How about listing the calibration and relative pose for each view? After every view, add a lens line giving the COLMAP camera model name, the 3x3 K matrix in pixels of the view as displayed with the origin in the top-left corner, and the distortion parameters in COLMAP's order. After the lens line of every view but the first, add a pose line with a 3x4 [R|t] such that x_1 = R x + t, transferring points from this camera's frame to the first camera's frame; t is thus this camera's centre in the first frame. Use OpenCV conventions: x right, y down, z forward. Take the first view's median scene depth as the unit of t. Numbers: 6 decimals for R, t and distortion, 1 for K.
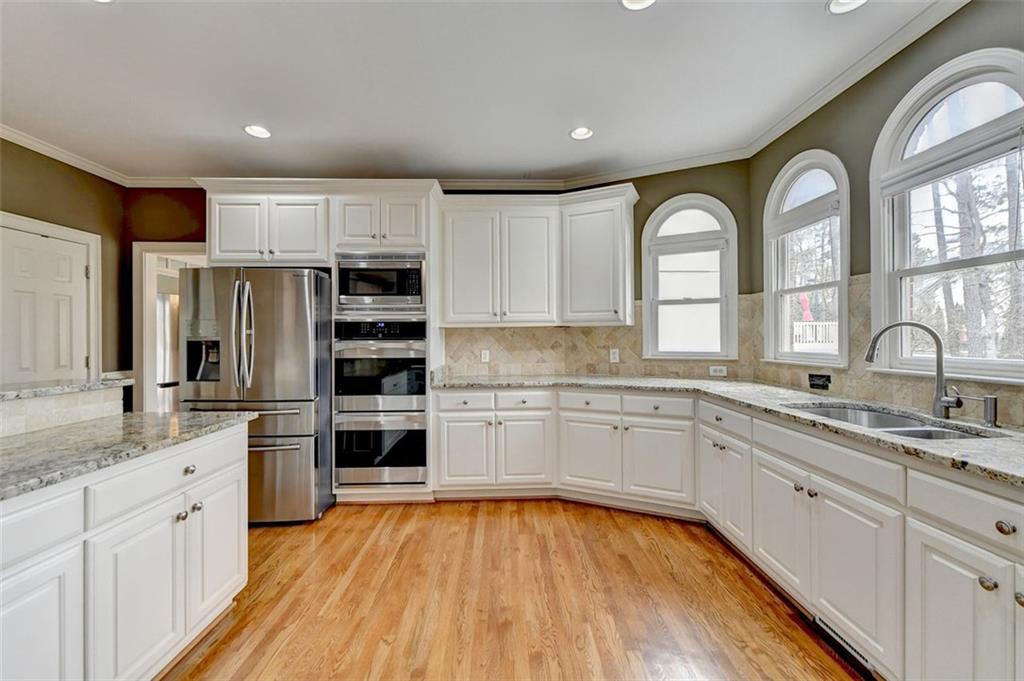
lens RADIAL K [[402.5, 0, 515.2], [0, 402.5, 334.8], [0, 0, 1]] dist [-0.008226, 0.000409]
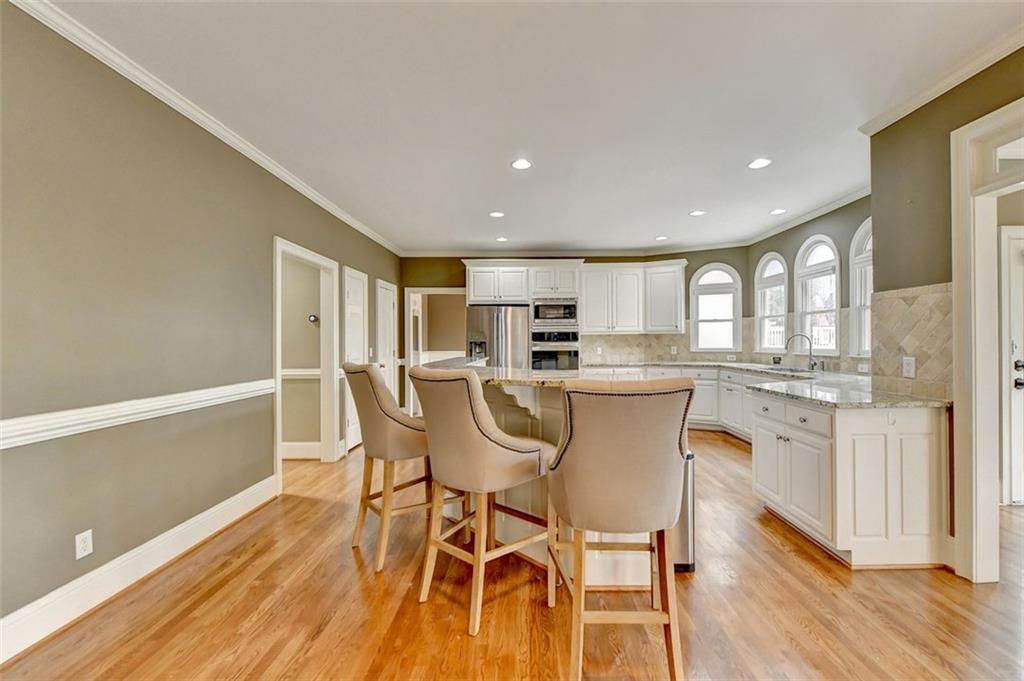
lens RADIAL K [[402.5, 0, 527.9], [0, 402.5, 338.9], [0, 0, 1]] dist [-0.008226, 0.000409]
pose [[0.999479, -0.000270, -0.032290, -0.402202], [0.000349, 0.999997, 0.002421, -0.004314], [0.032289, -0.002431, 0.999476, -0.945747]]
